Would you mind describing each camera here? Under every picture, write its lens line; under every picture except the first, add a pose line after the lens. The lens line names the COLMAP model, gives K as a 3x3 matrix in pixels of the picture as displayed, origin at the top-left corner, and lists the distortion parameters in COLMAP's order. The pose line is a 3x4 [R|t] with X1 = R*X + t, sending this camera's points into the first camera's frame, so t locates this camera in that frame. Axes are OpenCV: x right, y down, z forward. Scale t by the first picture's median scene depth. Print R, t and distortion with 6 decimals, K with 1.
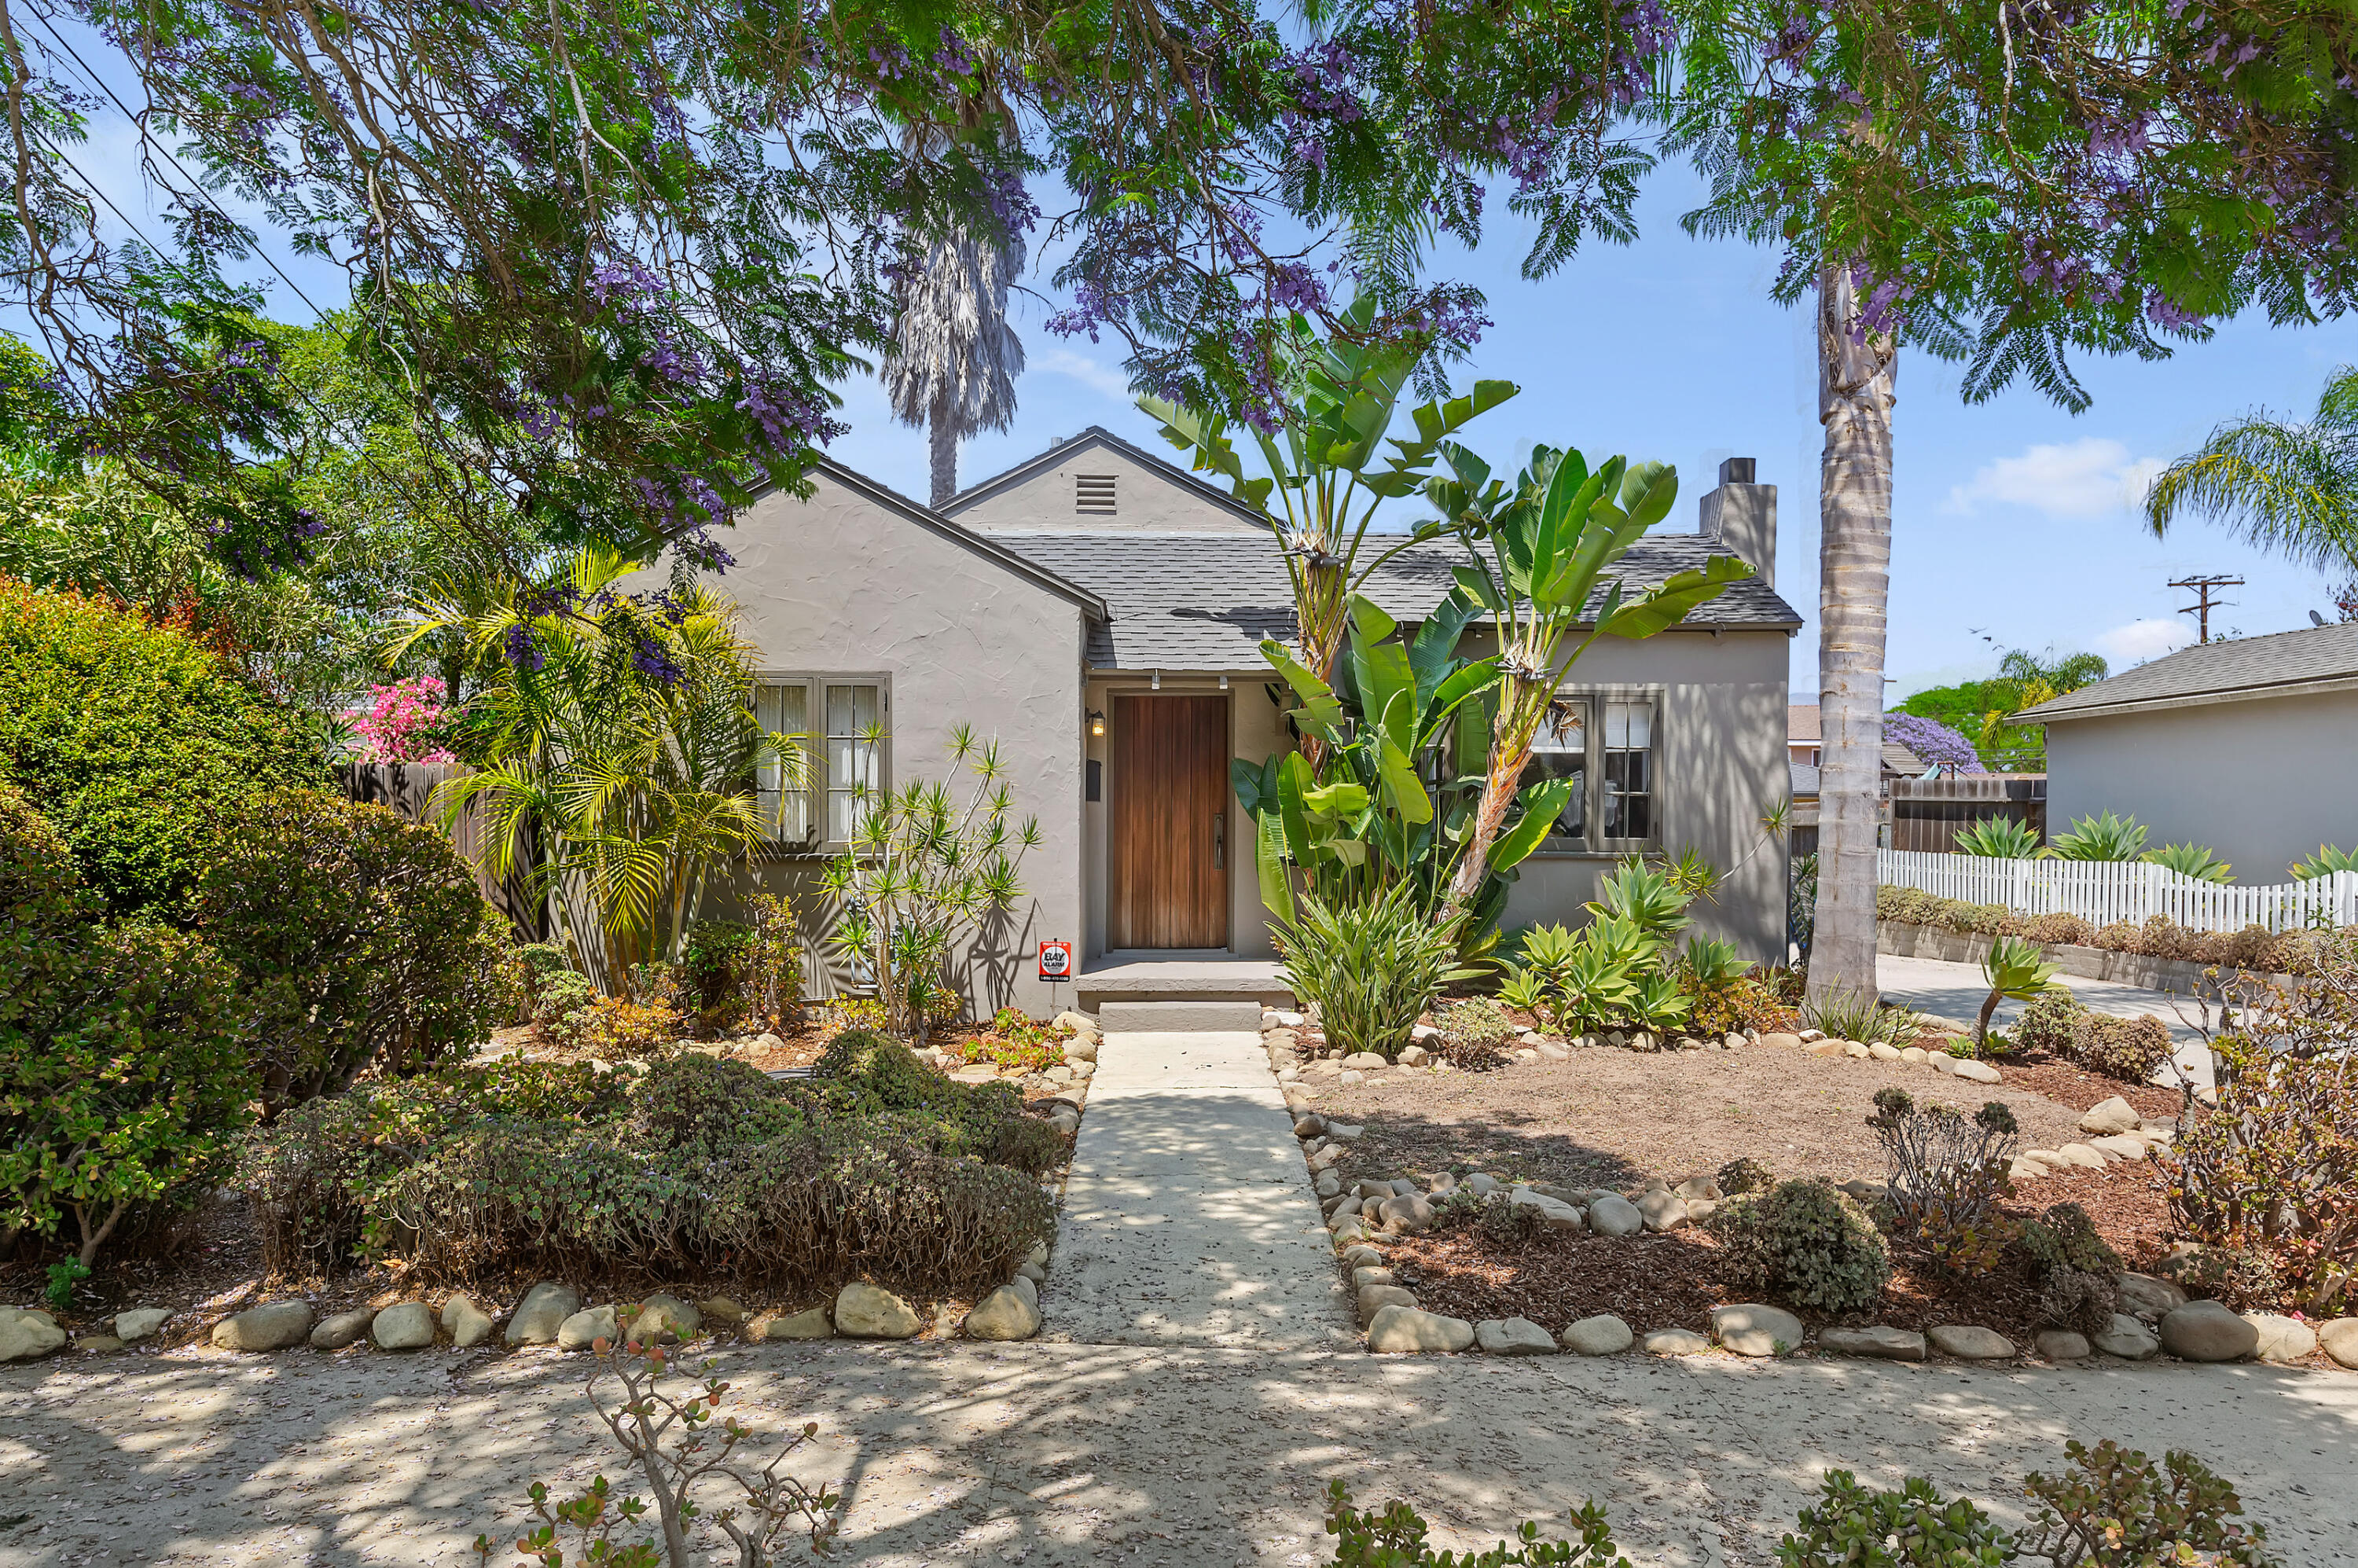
lens RADIAL K [[1652.7, 0, 1179.1], [0, 1652.7, 790.4], [0, 0, 1]] dist [0.004272, 0.001073]
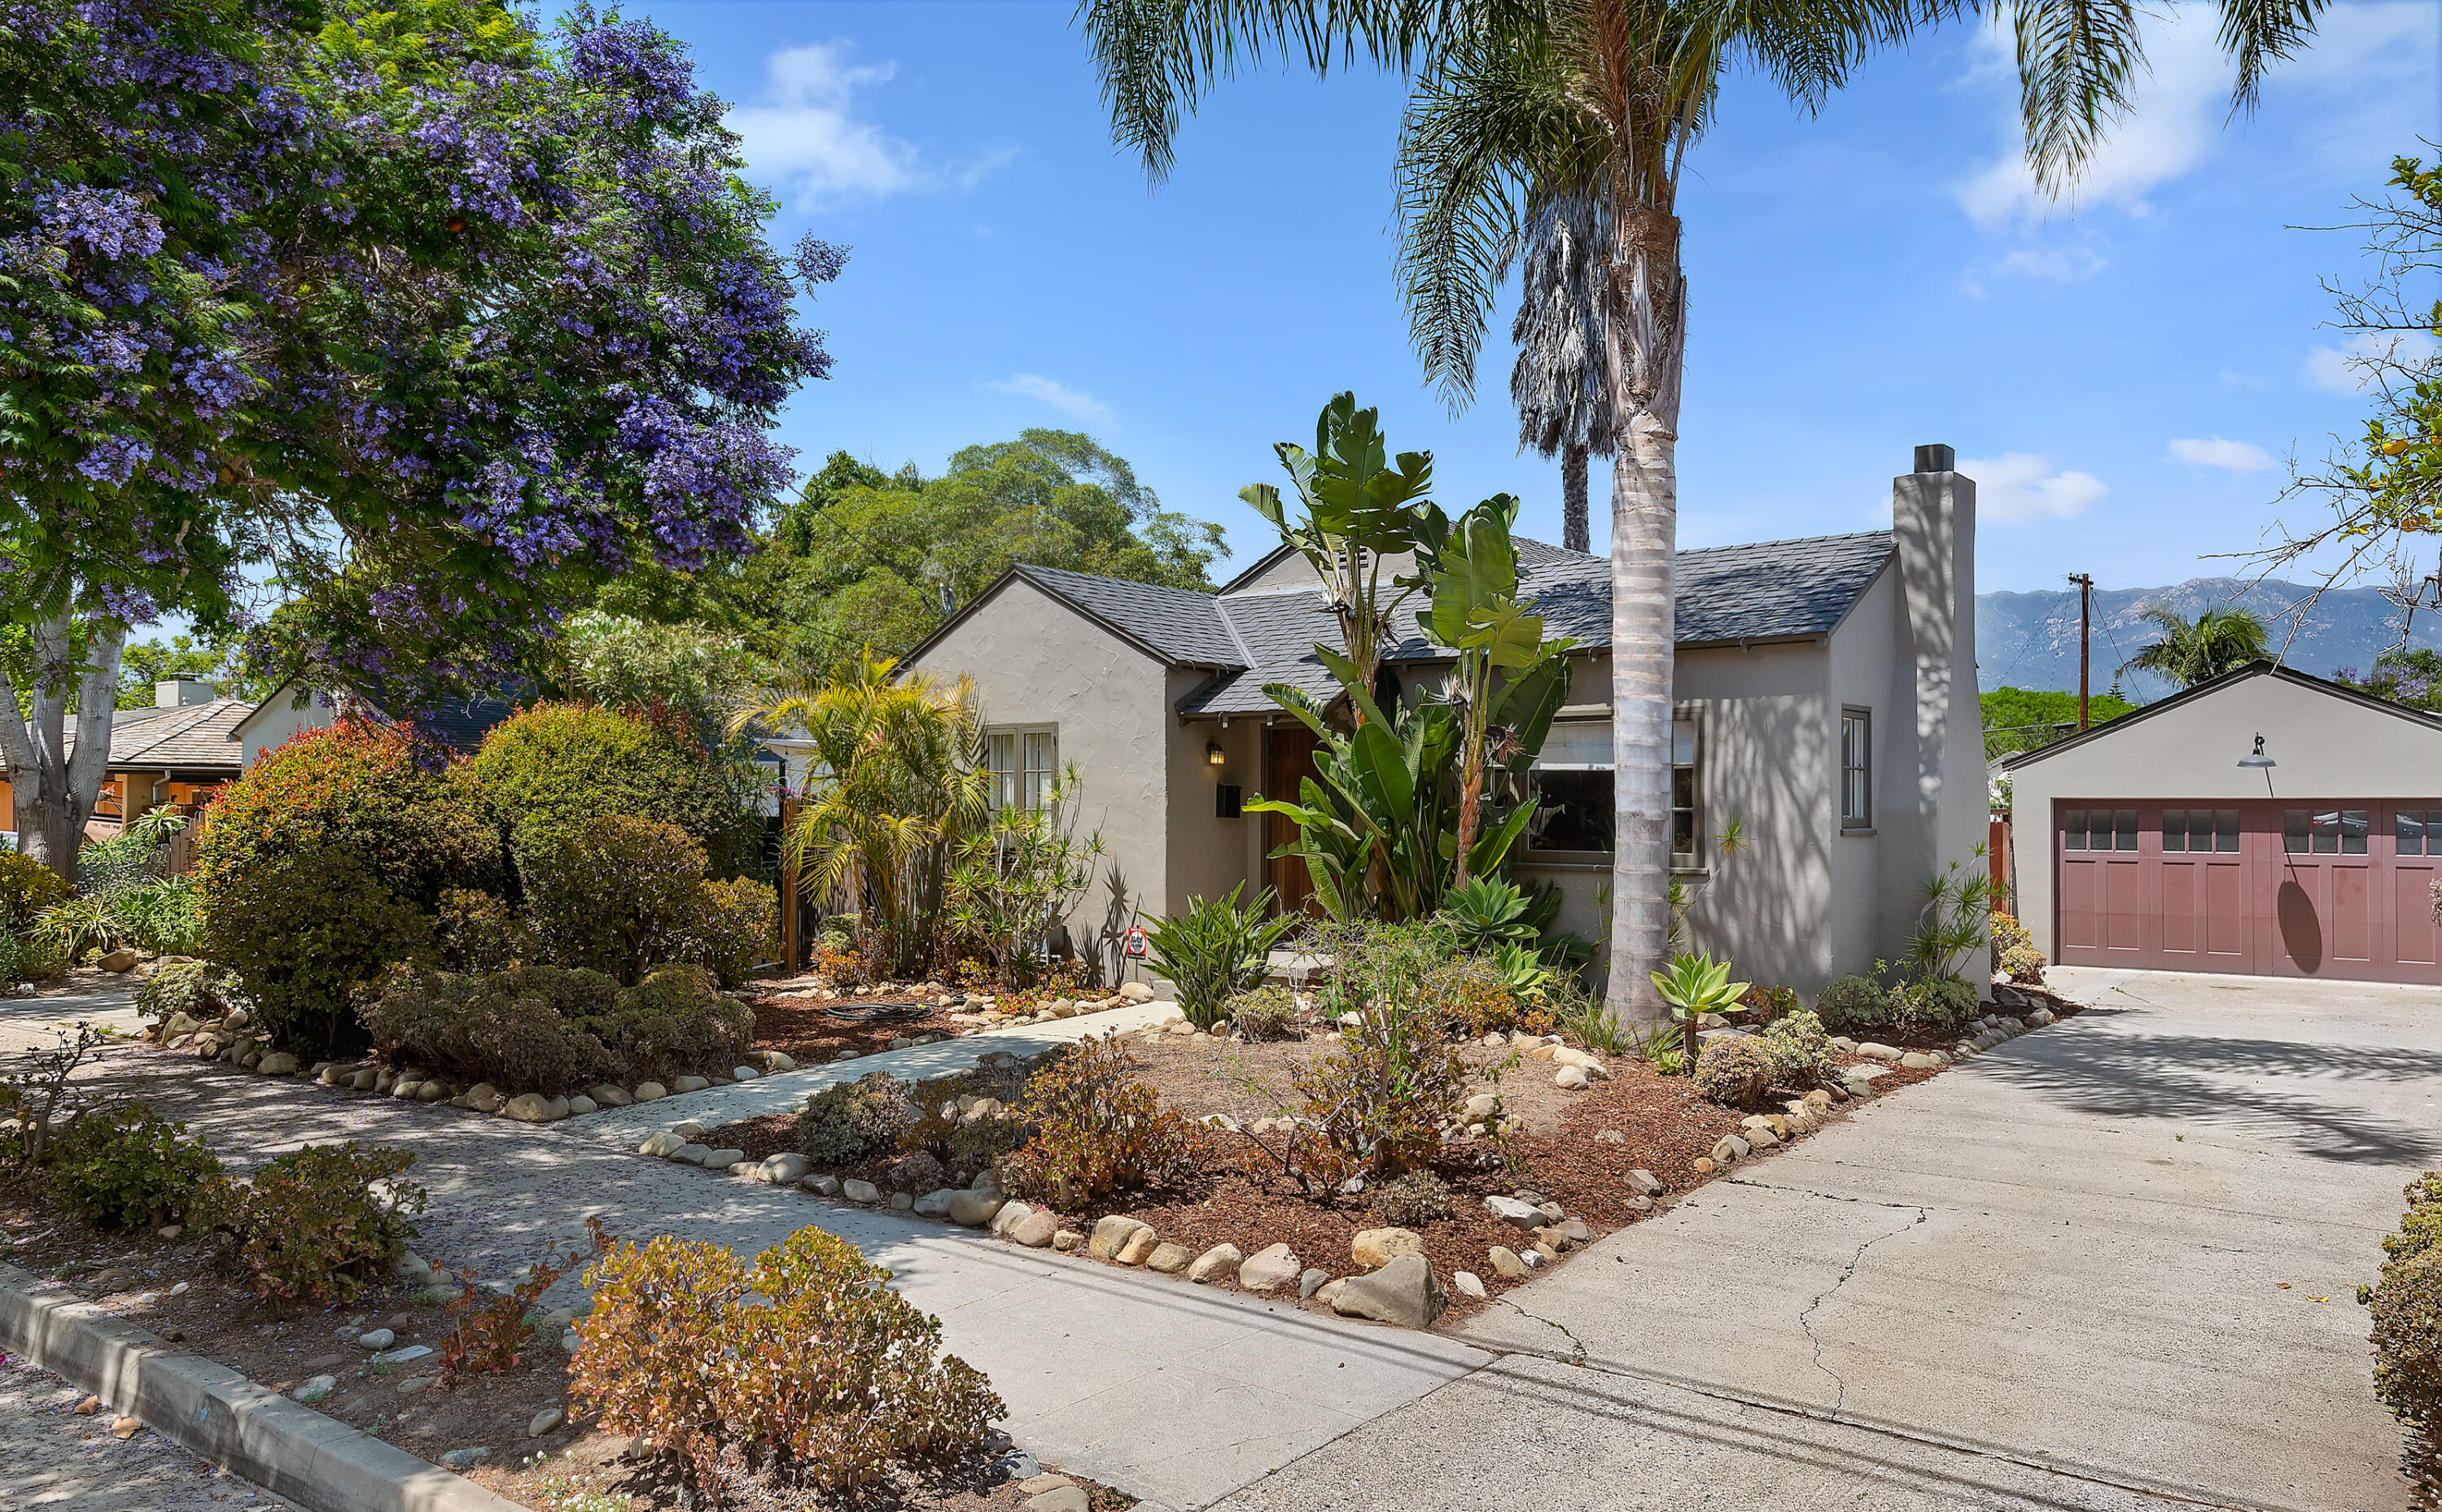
lens RADIAL K [[1752.0, 0, 1221.9], [0, 1752.0, 762.2], [0, 0, 1]] dist [0.002589, 0.000256]
pose [[0.768029, -0.020037, -0.640102, 0.841790], [0.011318, 0.999779, -0.017716, -0.012253], [0.640316, 0.006362, 0.768086, -0.011144]]
